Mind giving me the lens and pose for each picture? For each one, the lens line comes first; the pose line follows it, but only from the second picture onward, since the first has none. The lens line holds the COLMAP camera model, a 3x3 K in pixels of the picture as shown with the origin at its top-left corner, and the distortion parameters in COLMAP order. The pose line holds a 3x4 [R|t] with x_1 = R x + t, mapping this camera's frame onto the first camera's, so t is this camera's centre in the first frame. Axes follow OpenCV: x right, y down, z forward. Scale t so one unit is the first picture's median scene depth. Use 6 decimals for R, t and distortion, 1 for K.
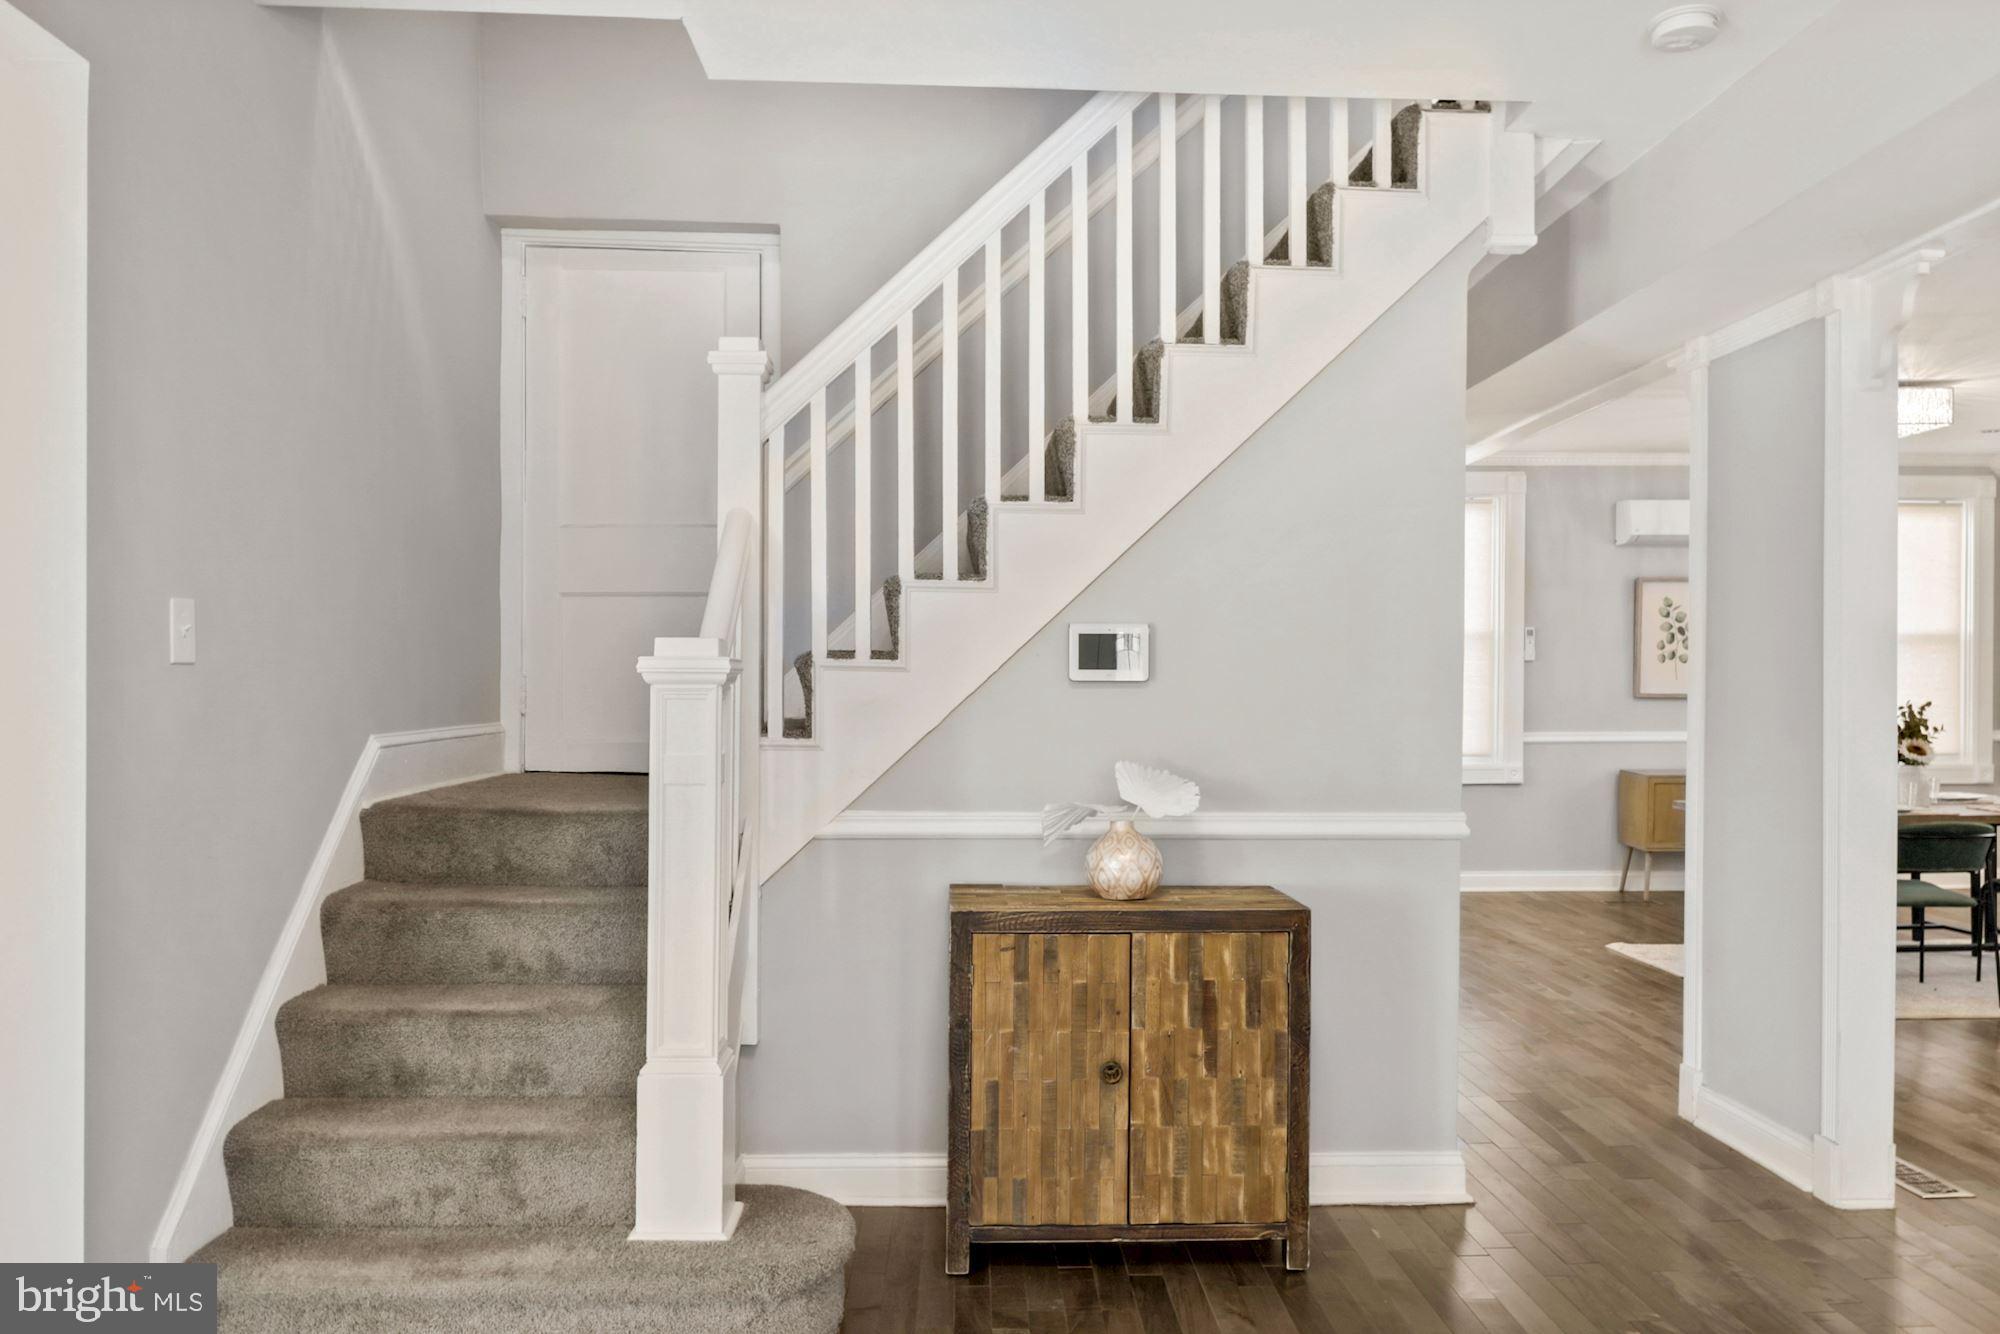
lens RADIAL K [[1439.5, 0, 992.1], [0, 1439.5, 691.8], [0, 0, 1]] dist [-0.009002, -0.001059]
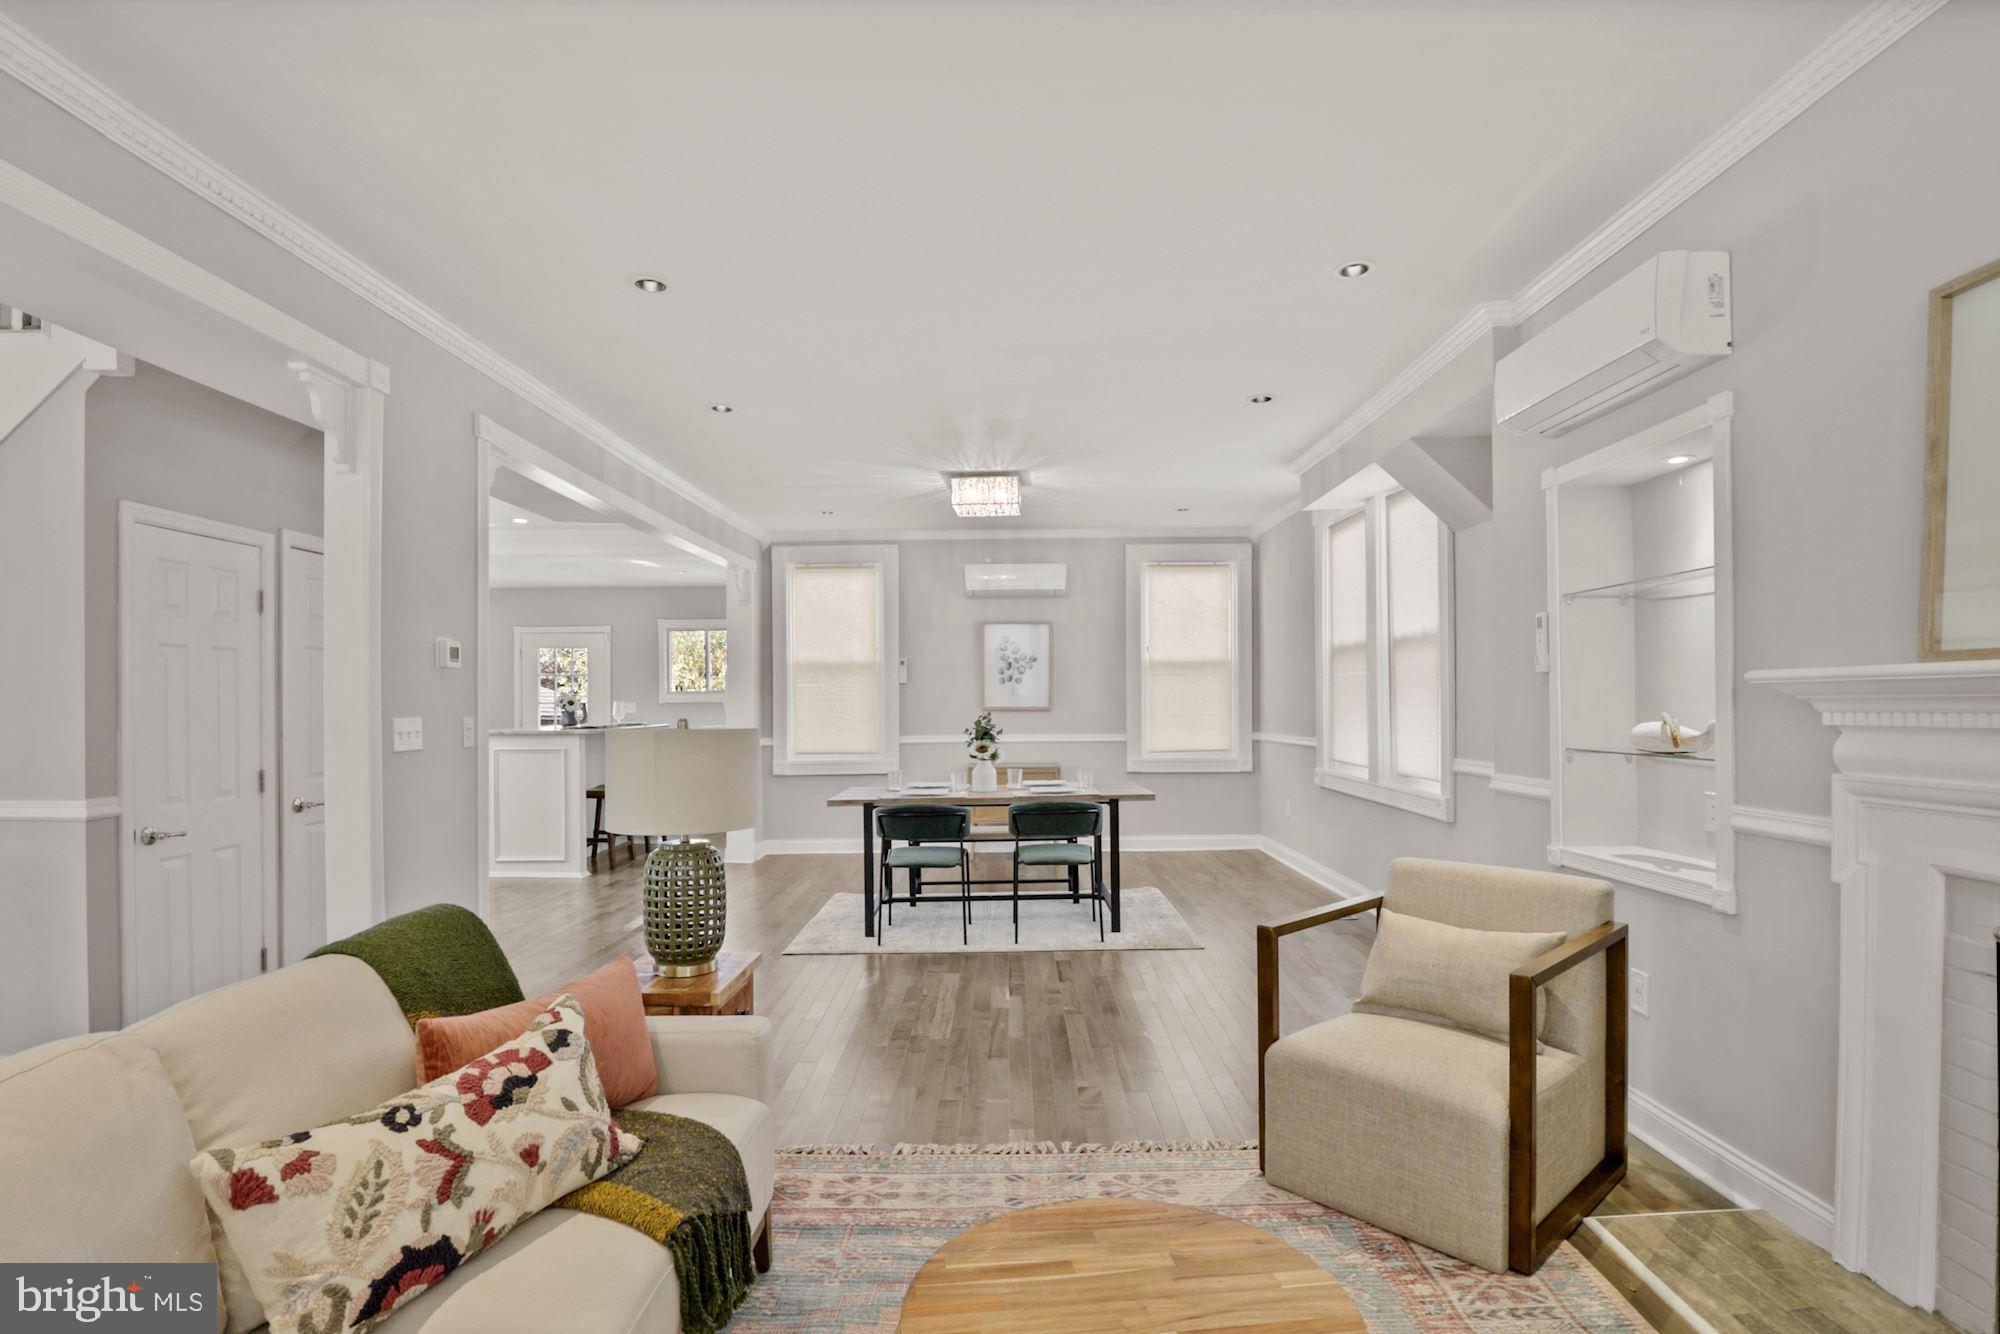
lens RADIAL K [[1011.4, 0, 1018.8], [0, 1011.4, 703.9], [0, 0, 1]] dist [-0.012601, -0.006995]
pose [[0.999625, -0.006876, -0.026499, 0.713348], [0.006802, 0.999973, -0.002871, 0.002112], [0.026518, 0.002689, 0.999645, 0.065135]]
